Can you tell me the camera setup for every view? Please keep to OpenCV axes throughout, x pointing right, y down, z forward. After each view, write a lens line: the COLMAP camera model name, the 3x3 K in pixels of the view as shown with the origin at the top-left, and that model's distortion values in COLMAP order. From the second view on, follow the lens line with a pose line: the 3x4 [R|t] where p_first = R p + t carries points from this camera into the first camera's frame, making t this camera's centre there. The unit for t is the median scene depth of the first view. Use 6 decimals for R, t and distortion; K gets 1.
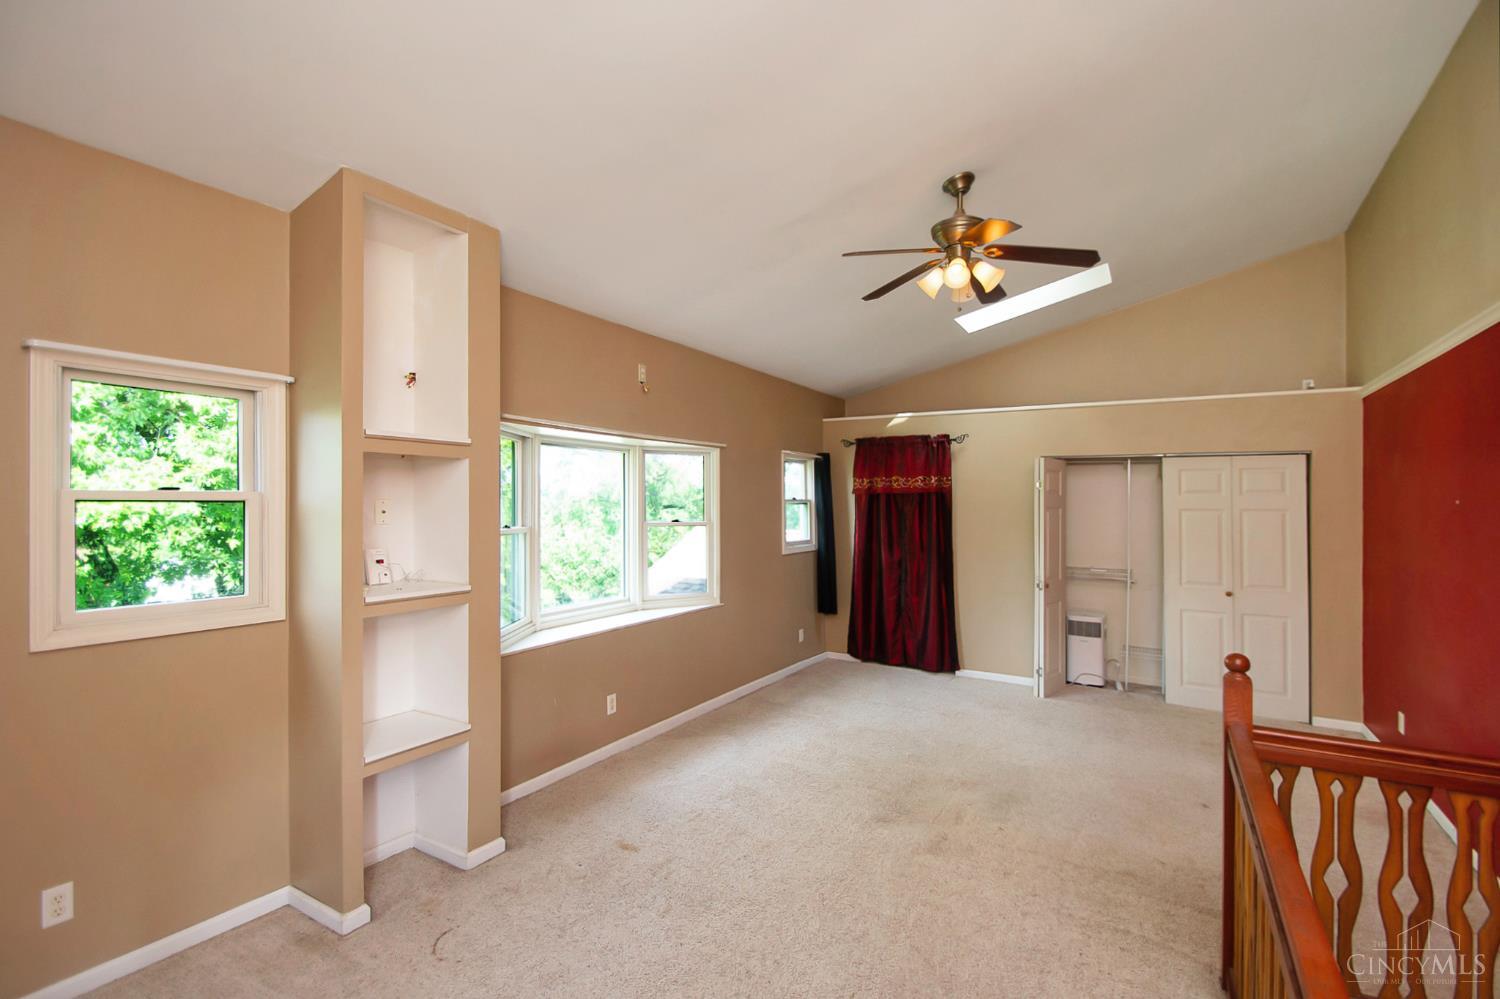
lens RADIAL K [[686.8, 0, 755.9], [0, 686.8, 476.8], [0, 0, 1]] dist [0.020828, -0.015816]
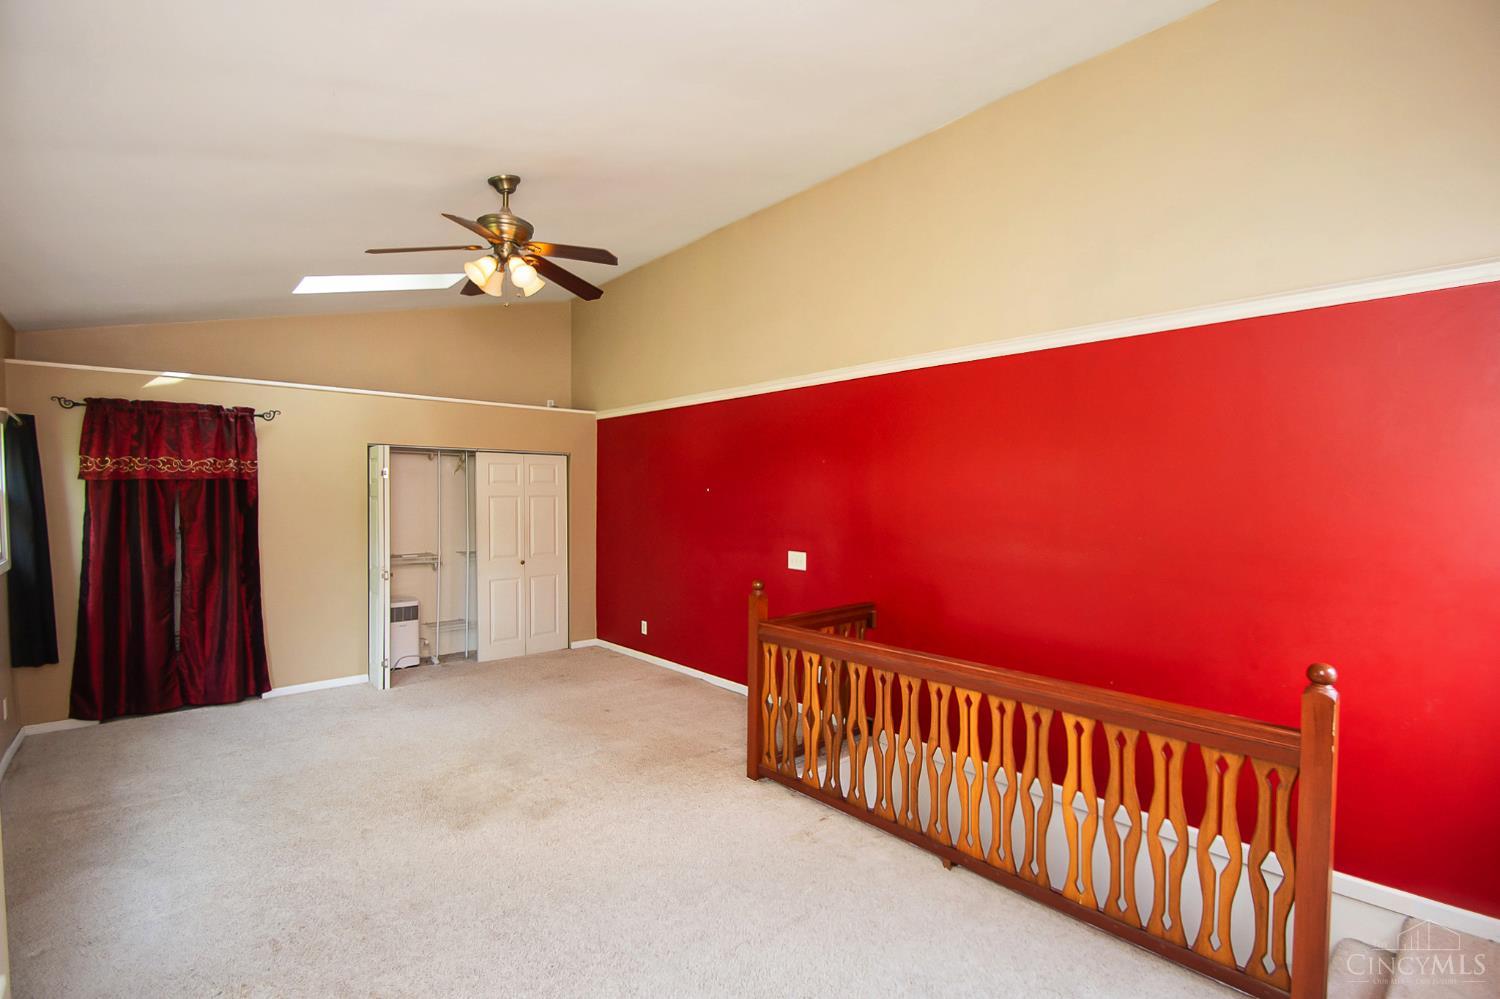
lens RADIAL K [[686.8, 0, 755.9], [0, 686.8, 476.8], [0, 0, 1]] dist [0.020828, -0.015816]
pose [[0.297450, 0.016692, 0.954591, -0.352528], [-0.031083, 0.999486, -0.007792, 0.008036], [-0.954231, -0.027354, 0.297817, 0.198047]]
